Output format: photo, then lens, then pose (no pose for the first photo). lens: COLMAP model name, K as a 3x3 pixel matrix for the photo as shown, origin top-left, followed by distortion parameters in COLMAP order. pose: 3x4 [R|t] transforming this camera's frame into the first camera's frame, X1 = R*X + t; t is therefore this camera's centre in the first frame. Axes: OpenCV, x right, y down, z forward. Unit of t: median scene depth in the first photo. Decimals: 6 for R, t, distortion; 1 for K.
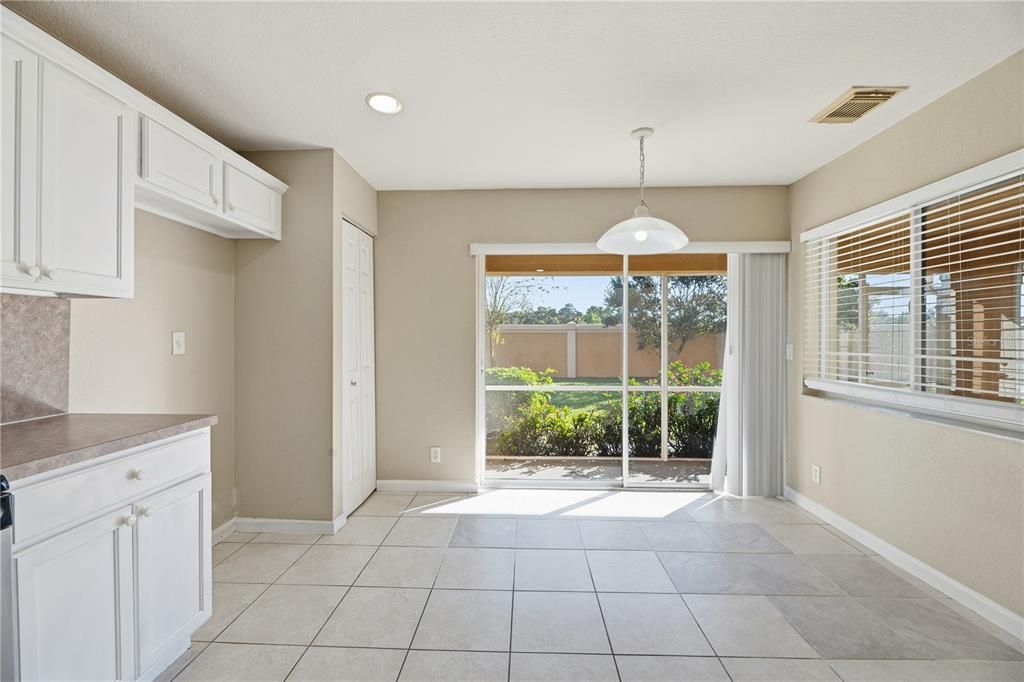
lens RADIAL K [[417.6, 0, 514.7], [0, 417.6, 336.4], [0, 0, 1]] dist [-0.002447, -0.000552]
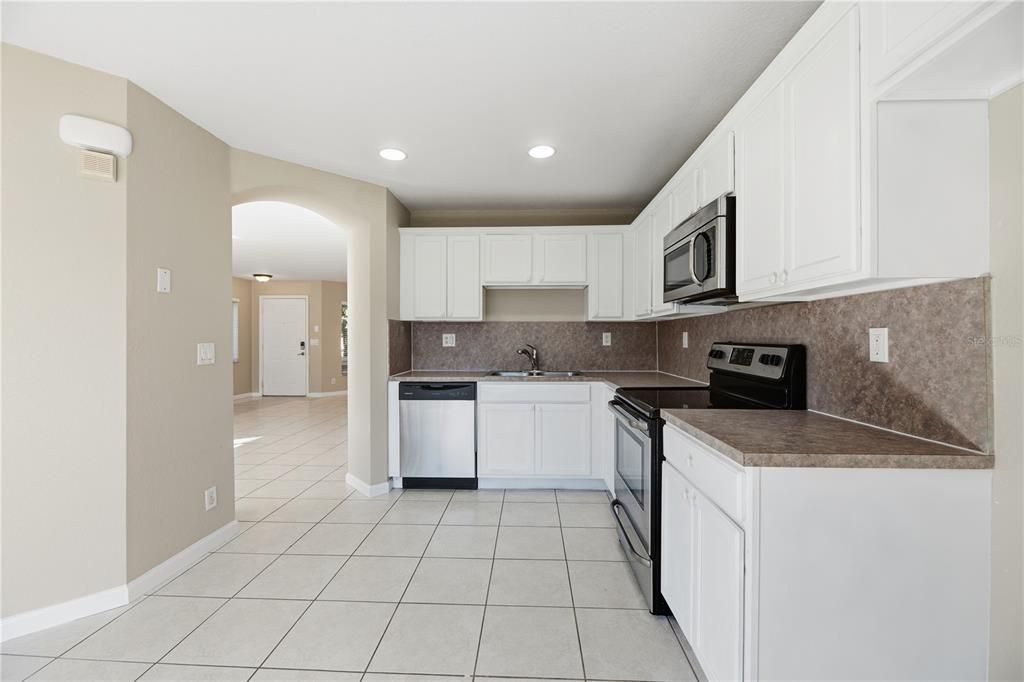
lens RADIAL K [[417.6, 0, 508.1], [0, 417.6, 339.6], [0, 0, 1]] dist [-0.002447, -0.000552]
pose [[-0.999764, 0.009652, 0.019456, -0.356372], [0.009645, 0.999953, -0.000459, 0.000429], [-0.019460, -0.000272, -0.999811, 1.697743]]
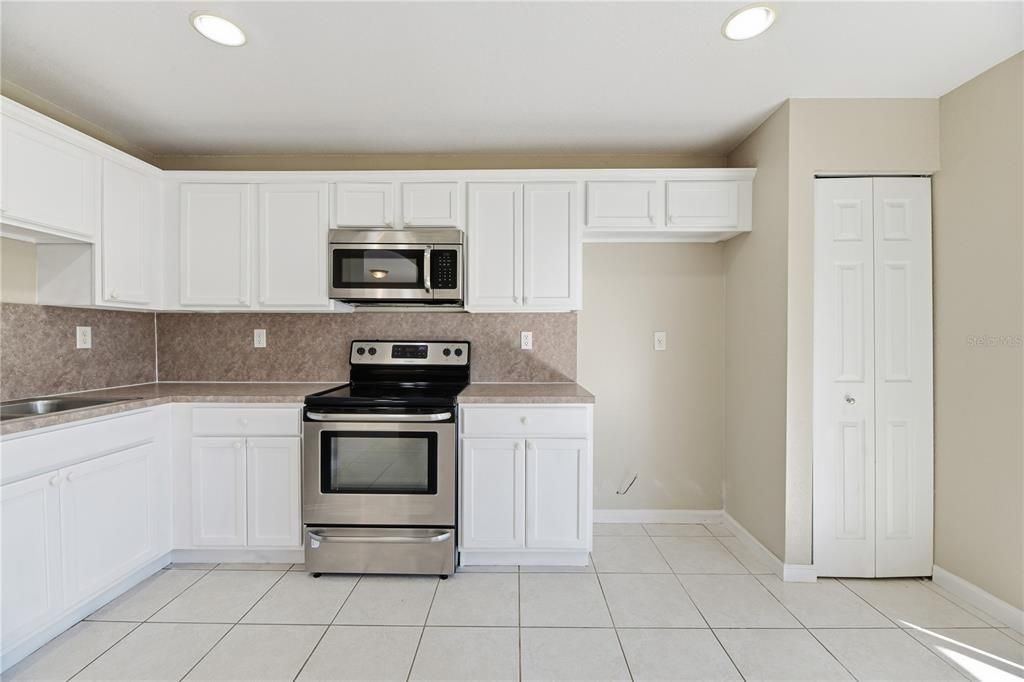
lens RADIAL K [[417.6, 0, 513.3], [0, 417.6, 339.8], [0, 0, 1]] dist [-0.002447, -0.000552]
pose [[0.019570, 0.003349, -0.999803, 0.566437], [0.003204, 0.999989, 0.003412, 0.010223], [0.999803, -0.003270, 0.019559, 0.740080]]
